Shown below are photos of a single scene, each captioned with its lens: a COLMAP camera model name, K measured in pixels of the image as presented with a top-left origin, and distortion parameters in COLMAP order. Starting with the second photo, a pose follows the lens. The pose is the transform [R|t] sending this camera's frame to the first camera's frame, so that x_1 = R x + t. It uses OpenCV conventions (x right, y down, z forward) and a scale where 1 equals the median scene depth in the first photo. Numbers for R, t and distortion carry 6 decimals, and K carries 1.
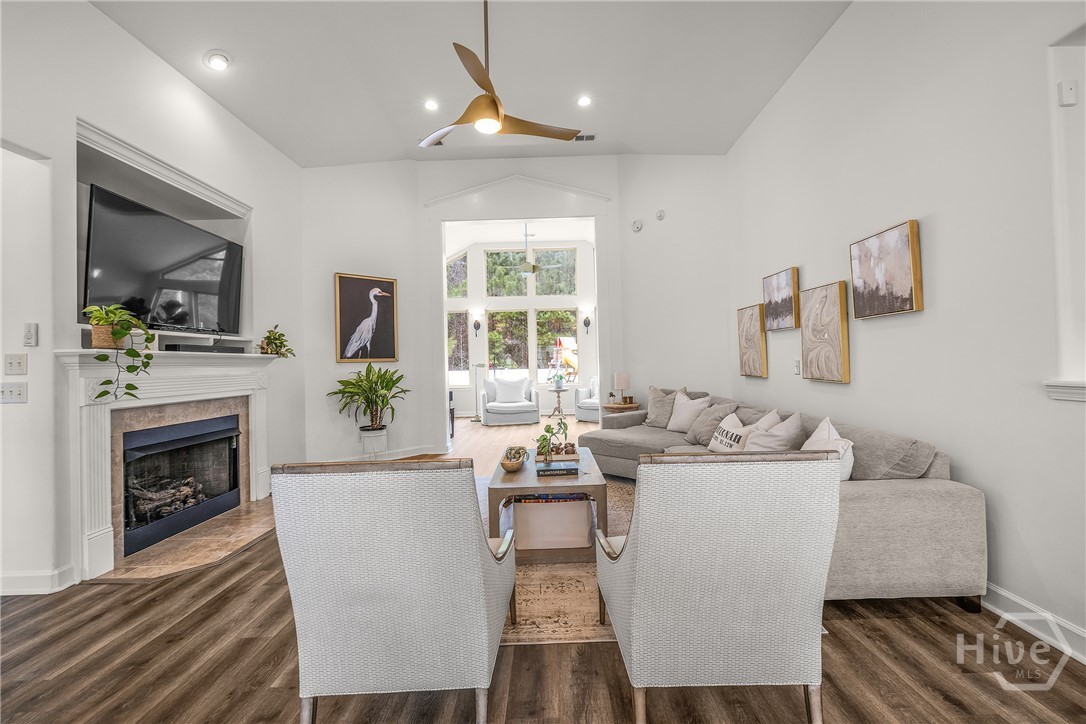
lens RADIAL K [[460.2, 0, 546.3], [0, 460.2, 356.1], [0, 0, 1]] dist [-0.000146, 0.000148]
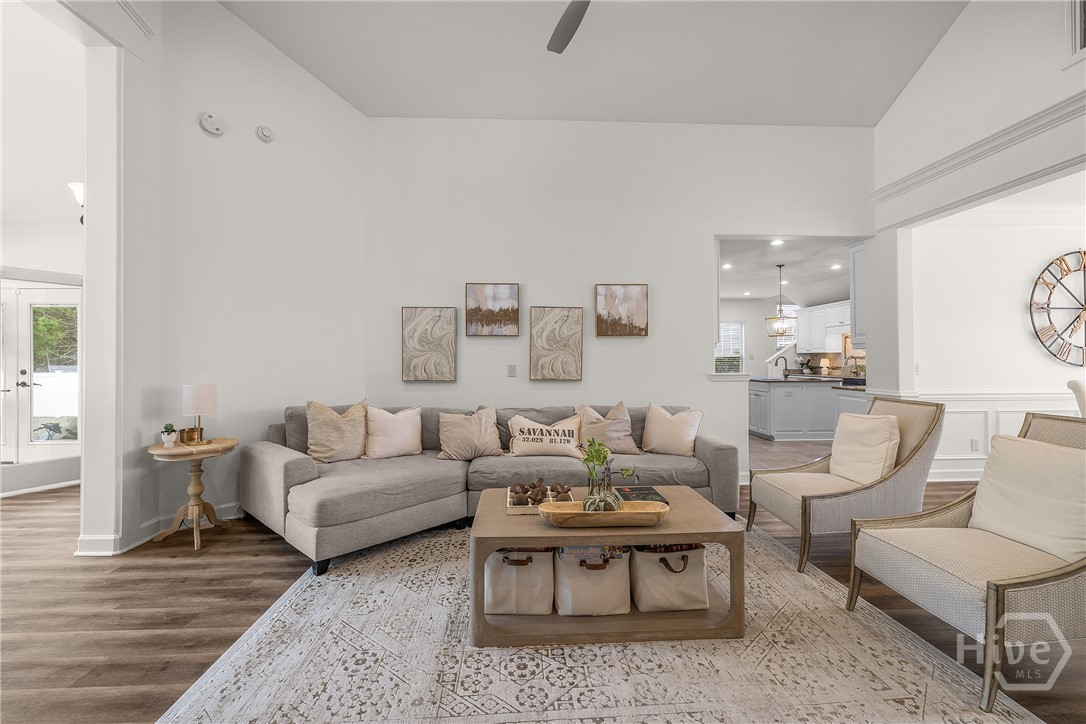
lens RADIAL K [[455.7, 0, 544.5], [0, 455.7, 353.1], [0, 0, 1]] dist [0.000039, 0.000052]
pose [[-0.054079, 0.042174, 0.997646, -0.539117], [-0.009702, 0.999038, -0.042758, 0.025801], [-0.998490, -0.011992, -0.053618, 0.886037]]
